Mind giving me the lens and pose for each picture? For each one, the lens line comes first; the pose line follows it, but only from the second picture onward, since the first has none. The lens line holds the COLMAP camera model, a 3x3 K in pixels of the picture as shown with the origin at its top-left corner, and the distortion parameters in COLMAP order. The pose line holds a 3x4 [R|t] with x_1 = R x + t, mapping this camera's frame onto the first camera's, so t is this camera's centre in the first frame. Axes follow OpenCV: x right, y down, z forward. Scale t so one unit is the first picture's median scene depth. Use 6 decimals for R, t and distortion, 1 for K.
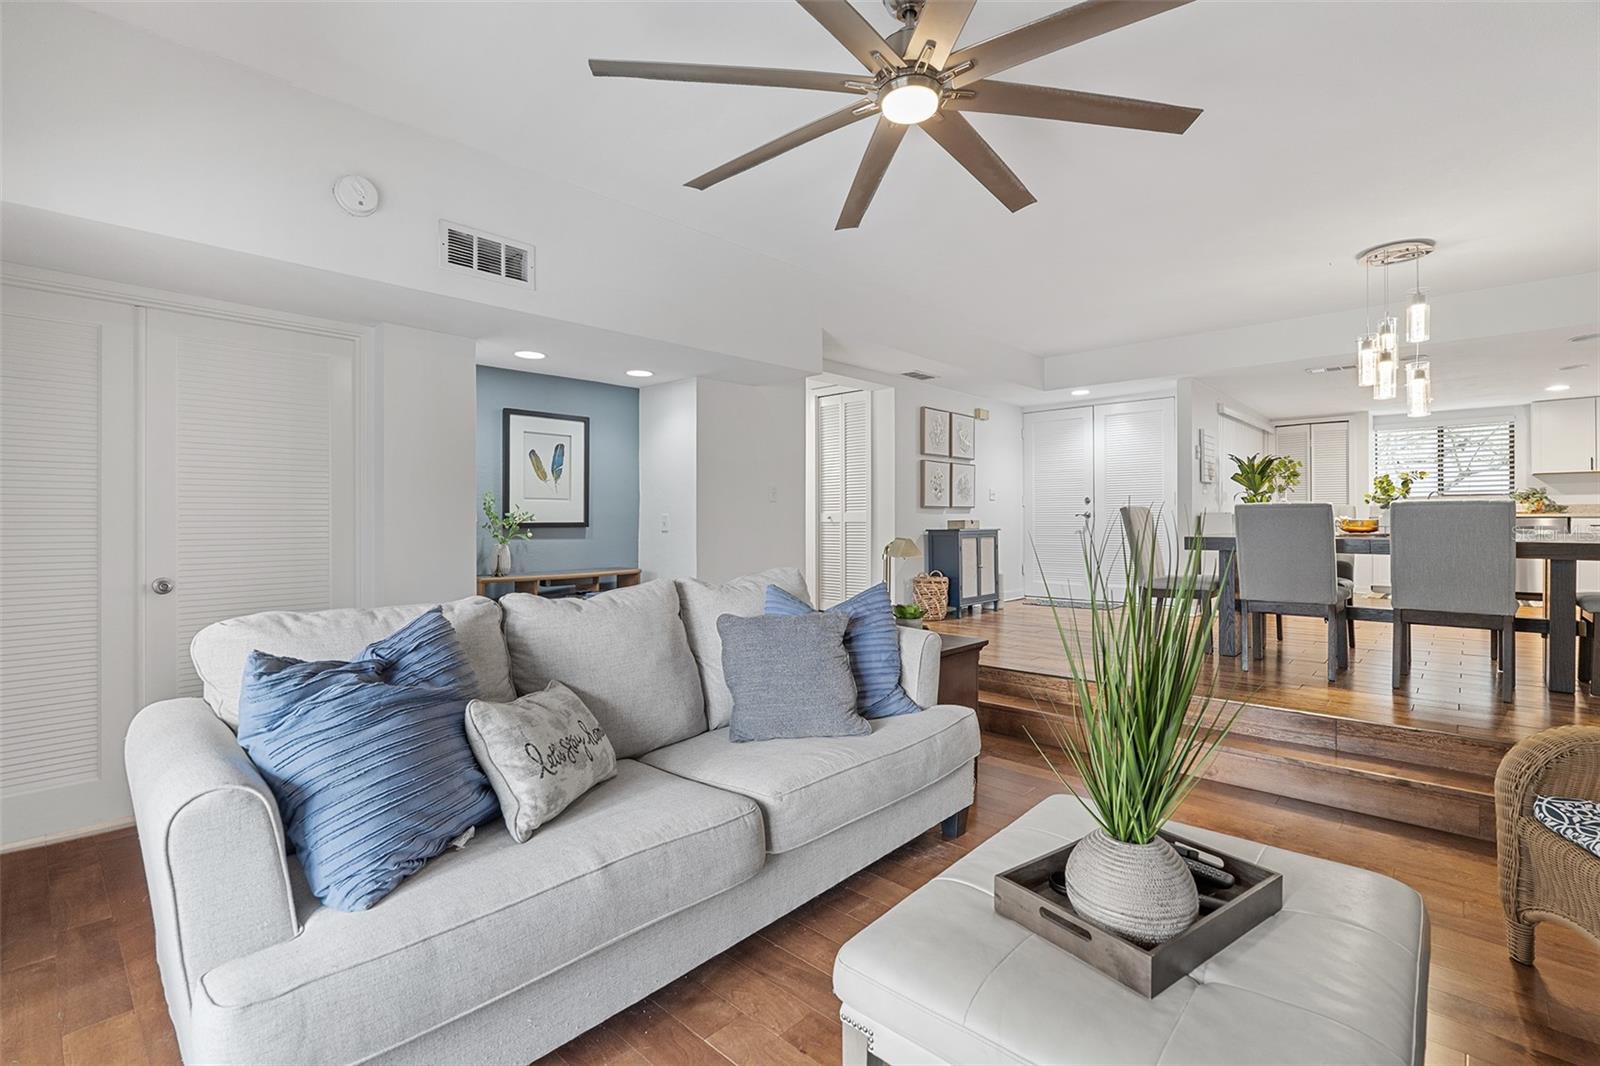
lens RADIAL K [[729.6, 0, 805.4], [0, 729.6, 521.7], [0, 0, 1]] dist [-0.001519, 0.002636]
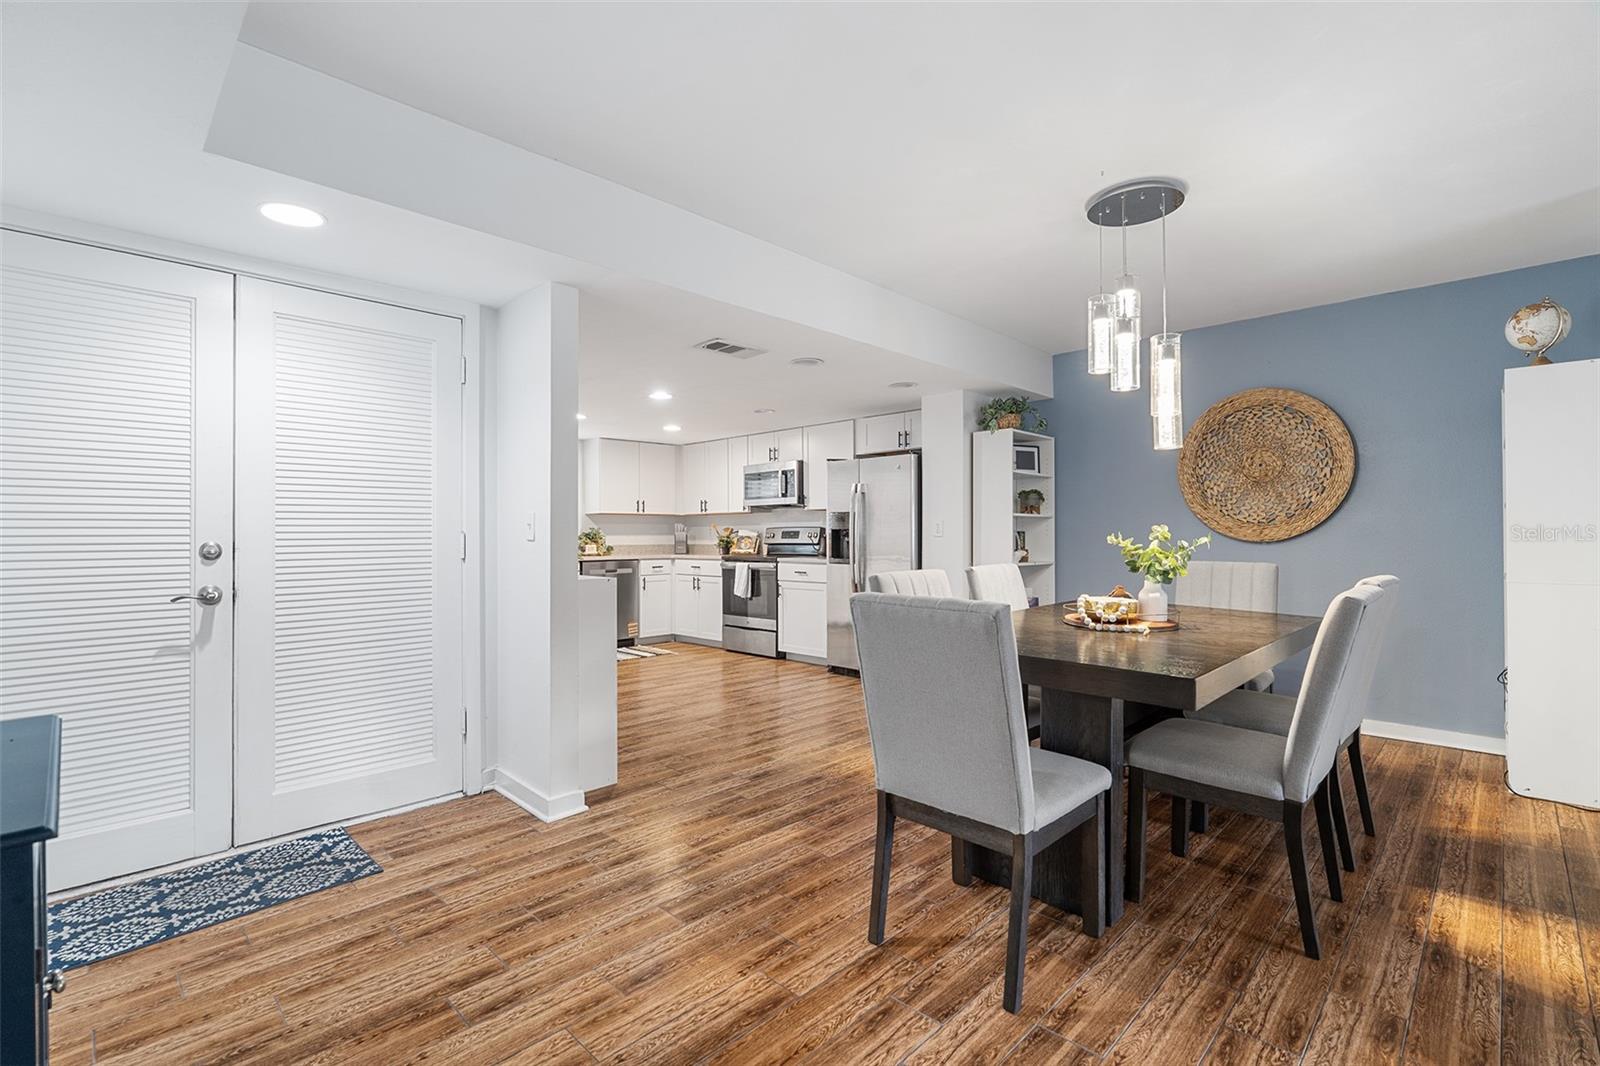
lens RADIAL K [[729.6, 0, 790.2], [0, 729.6, 527.2], [0, 0, 1]] dist [-0.001519, 0.002636]
pose [[0.055423, 0.012567, 0.998384, 0.077774], [0.007854, 0.999884, -0.013022, -0.038847], [-0.998432, 0.008563, 0.055318, 0.812194]]
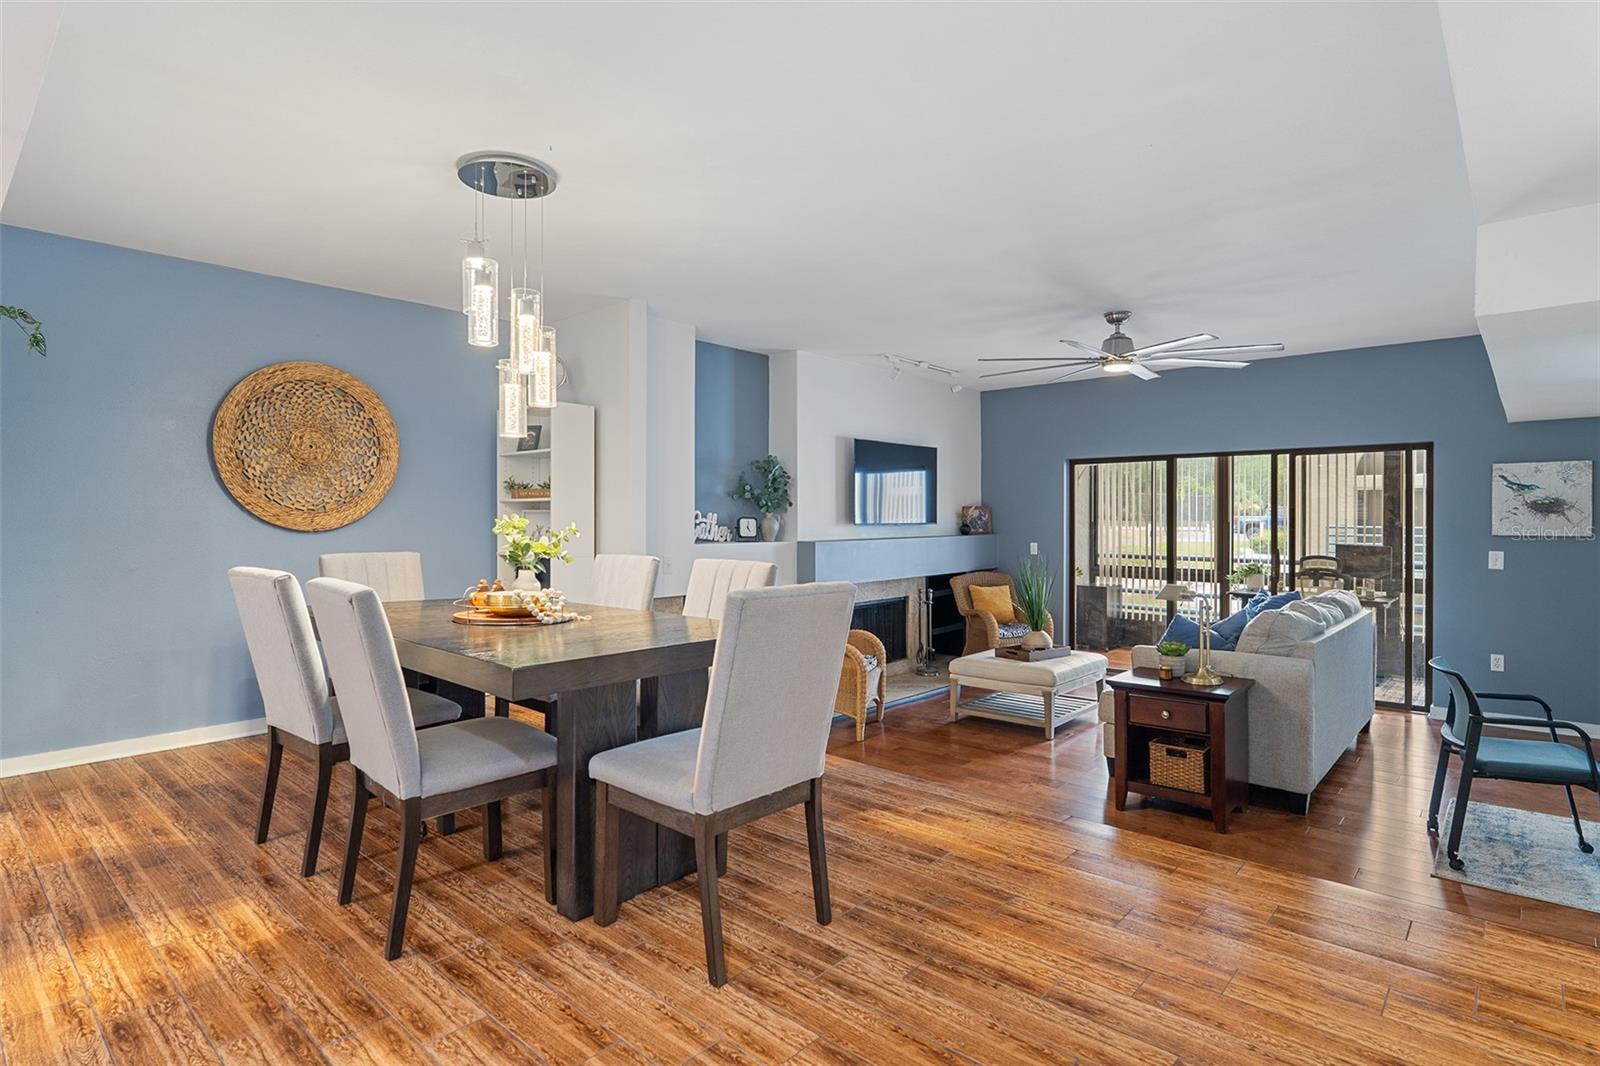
lens RADIAL K [[824.6, 0, 800.8], [0, 824.6, 523.9], [0, 0, 1]] dist [0.000280, -0.000047]
pose [[-0.999973, 0.002767, -0.006840, 0.360726], [0.002683, 0.999920, 0.012341, -0.043967], [0.006873, 0.012322, -0.999900, 1.102819]]
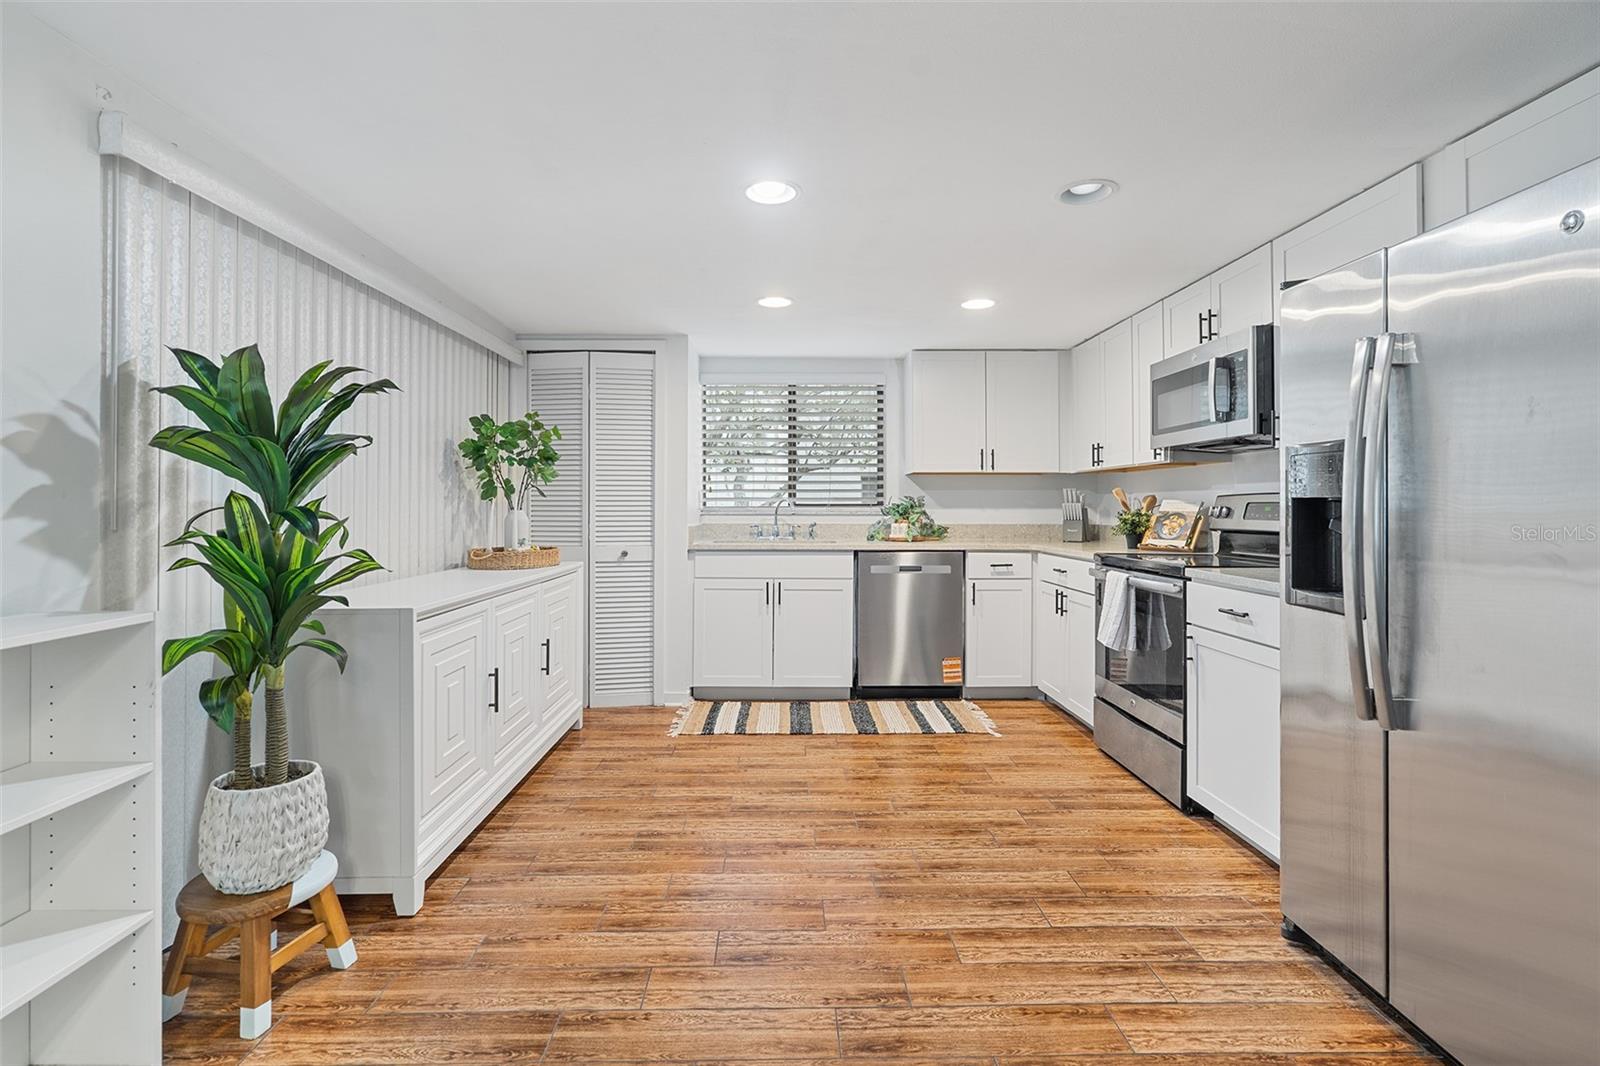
lens RADIAL K [[729.6, 0, 798.6], [0, 729.6, 498.9], [0, 0, 1]] dist [-0.001519, 0.002636]
pose [[0.729237, 0.008792, 0.684205, 0.615021], [-0.000289, 0.999921, -0.012541, -0.043307], [-0.684261, 0.008948, 0.729182, 0.738227]]
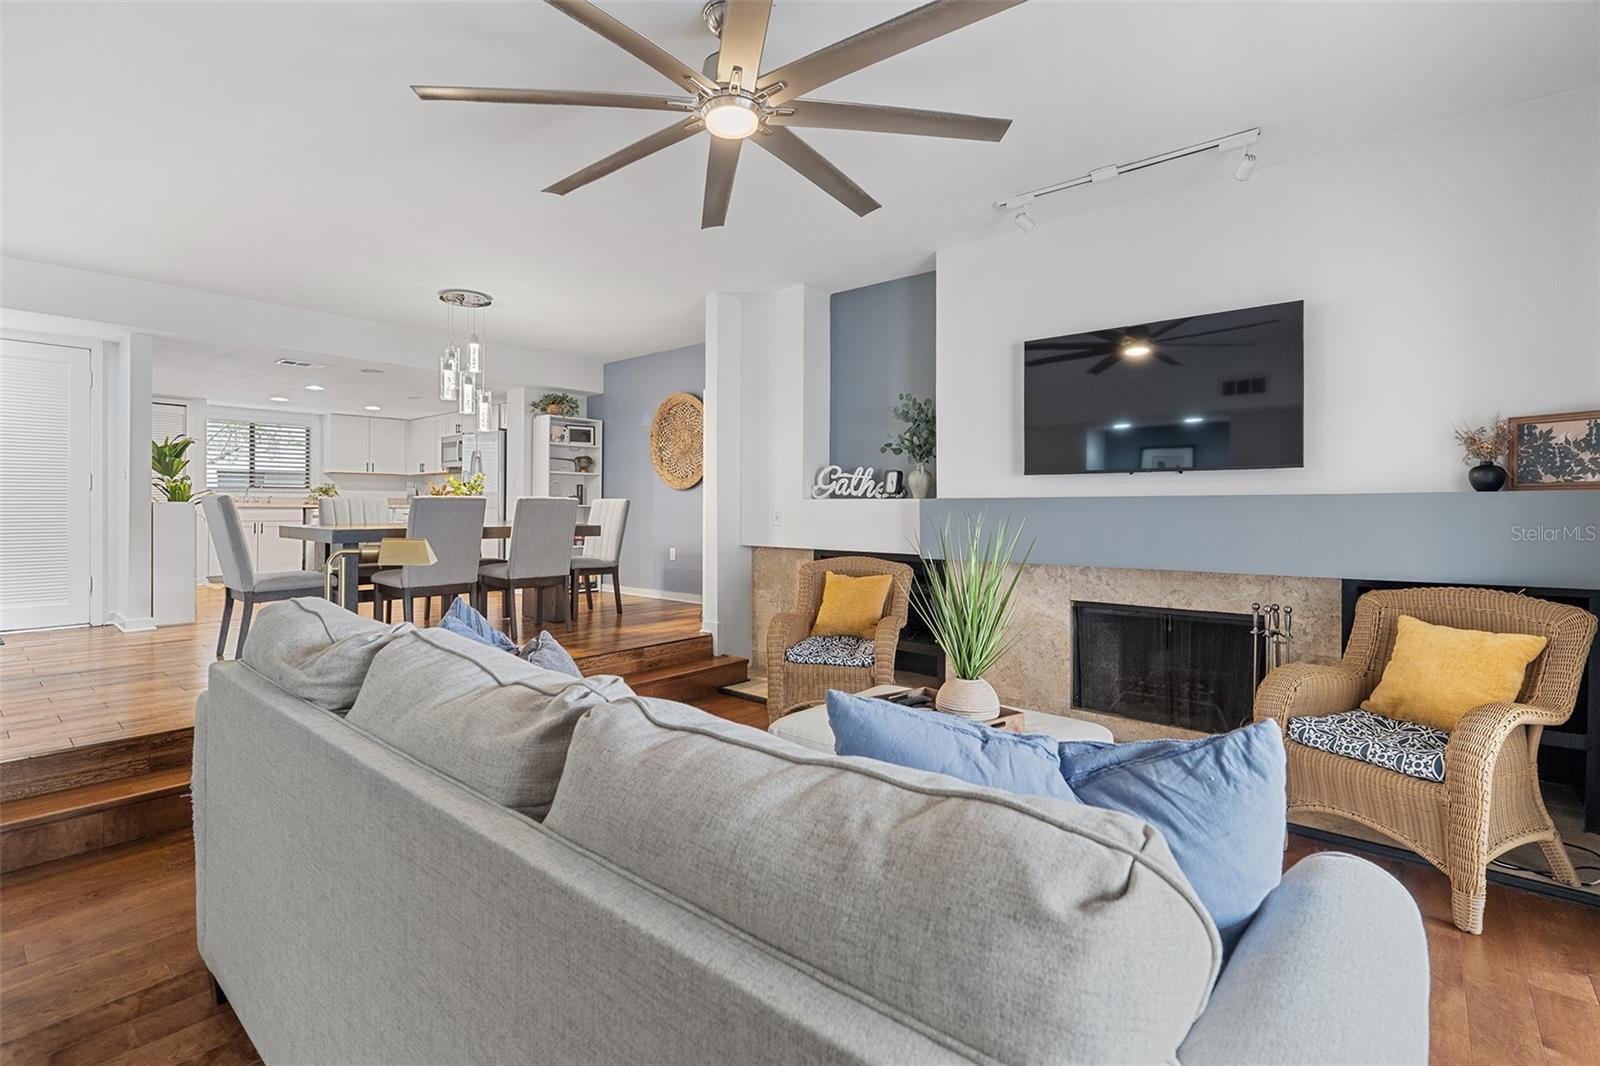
lens RADIAL K [[729.6, 0, 797.3], [0, 729.6, 509.4], [0, 0, 1]] dist [-0.001519, 0.002636]
pose [[-0.029774, -0.000360, 0.999557, -0.293710], [0.002131, 0.999998, 0.000424, -0.002271], [-0.999554, 0.002143, -0.029773, 0.292160]]
